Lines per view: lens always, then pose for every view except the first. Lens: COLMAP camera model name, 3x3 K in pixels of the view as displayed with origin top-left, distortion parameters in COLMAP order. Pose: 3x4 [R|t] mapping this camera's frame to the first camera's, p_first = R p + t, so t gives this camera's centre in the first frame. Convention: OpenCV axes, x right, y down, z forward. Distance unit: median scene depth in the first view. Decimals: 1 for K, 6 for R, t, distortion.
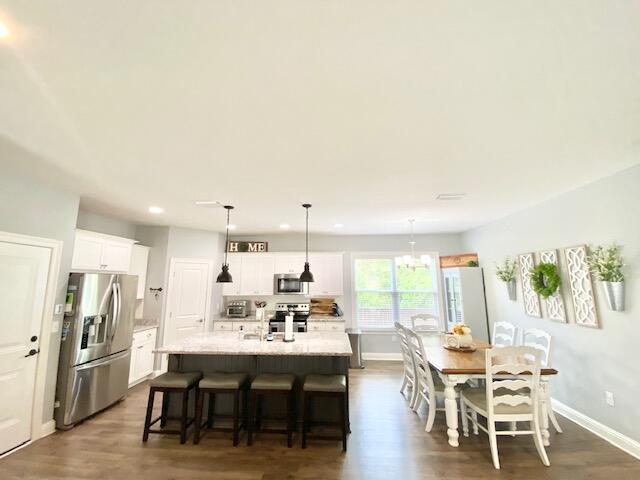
lens RADIAL K [[258.2, 0, 320.0], [0, 258.2, 240.0], [0, 0, 1]] dist [0.029120, -0.025639]
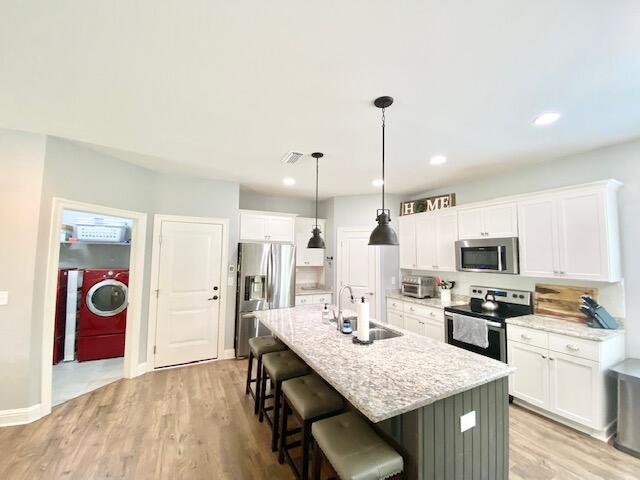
lens RADIAL K [[258.2, 0, 320.0], [0, 258.2, 240.0], [0, 0, 1]] dist [0.029120, -0.025639]
pose [[0.499073, -0.042665, -0.865509, 0.232135], [0.124693, 0.991929, 0.023004, 0.079587], [0.857542, -0.119404, 0.500364, 0.409499]]
